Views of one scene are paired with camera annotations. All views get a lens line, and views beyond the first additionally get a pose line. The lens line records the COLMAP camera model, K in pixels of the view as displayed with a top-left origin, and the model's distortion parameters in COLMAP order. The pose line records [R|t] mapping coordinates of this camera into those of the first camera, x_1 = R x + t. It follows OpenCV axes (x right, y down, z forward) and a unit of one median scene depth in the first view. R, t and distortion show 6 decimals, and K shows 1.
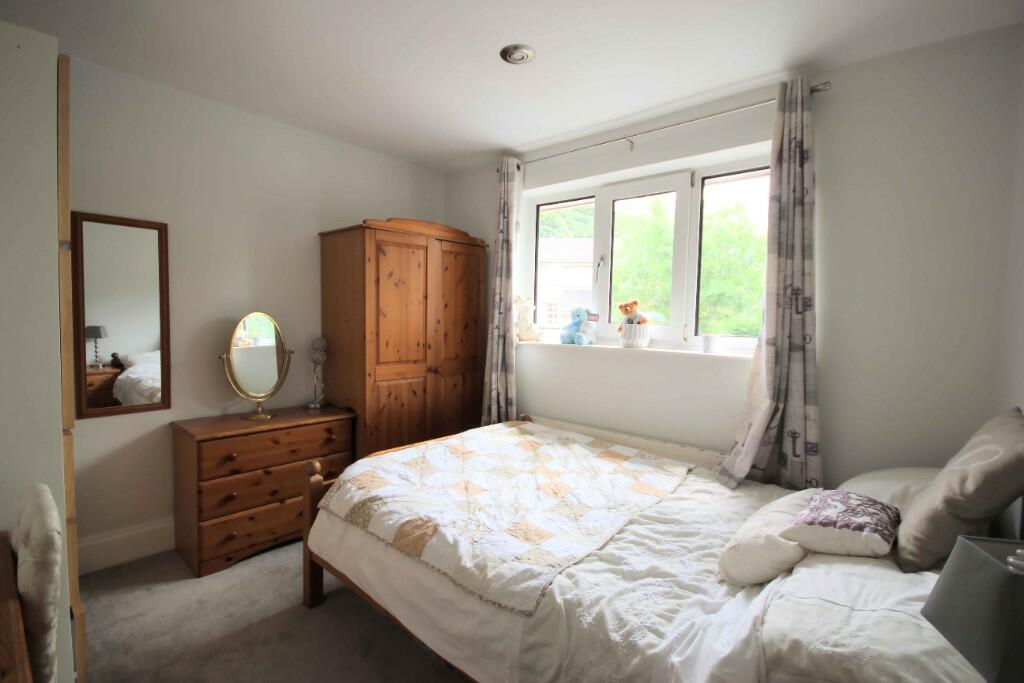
lens RADIAL K [[473.7, 0, 514.2], [0, 473.7, 344.6], [0, 0, 1]] dist [-0.005308, 0.000276]
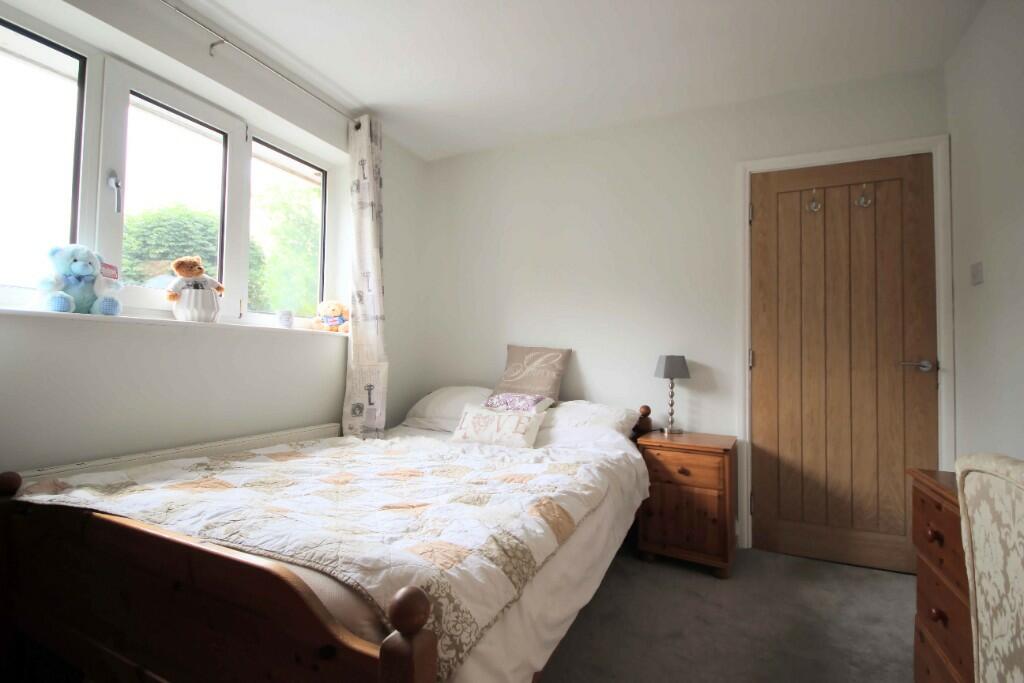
lens RADIAL K [[473.7, 0, 514.2], [0, 473.7, 344.6], [0, 0, 1]] dist [-0.005308, 0.000276]
pose [[-0.259313, -0.027881, 0.965391, -0.756967], [0.030633, 0.998843, 0.037075, 0.037809], [-0.965307, 0.039187, -0.258159, 0.952816]]
